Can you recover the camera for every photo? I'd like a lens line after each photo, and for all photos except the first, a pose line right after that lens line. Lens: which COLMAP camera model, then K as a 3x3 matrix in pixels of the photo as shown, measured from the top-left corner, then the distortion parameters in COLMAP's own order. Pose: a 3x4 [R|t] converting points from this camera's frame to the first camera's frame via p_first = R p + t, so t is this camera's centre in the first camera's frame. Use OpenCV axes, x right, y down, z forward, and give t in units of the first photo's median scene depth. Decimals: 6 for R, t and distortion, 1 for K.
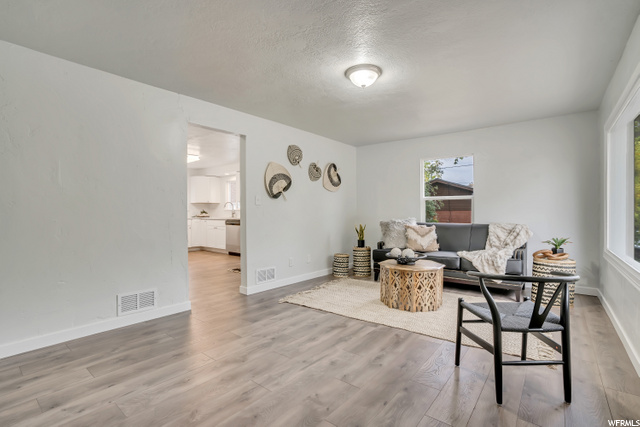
lens RADIAL K [[304.1, 0, 319.7], [0, 304.1, 212.9], [0, 0, 1]] dist [-0.001137, -0.000298]
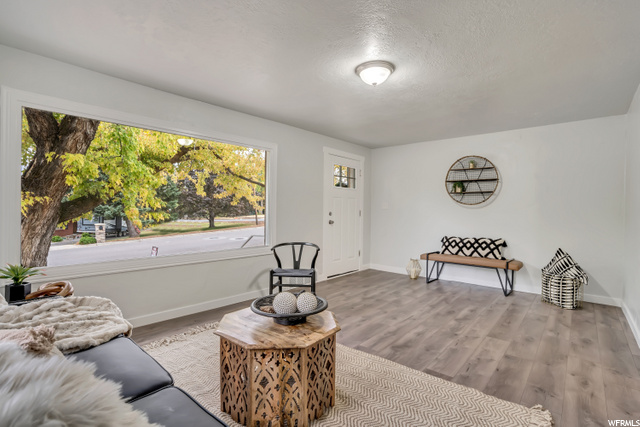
lens RADIAL K [[304.1, 0, 320.0], [0, 304.1, 210.7], [0, 0, 1]] dist [-0.001137, -0.000298]
pose [[-0.998914, -0.009357, 0.045639, 0.240982], [-0.008713, 0.999860, 0.014281, -0.038956], [-0.045767, 0.013868, -0.998856, 1.738148]]
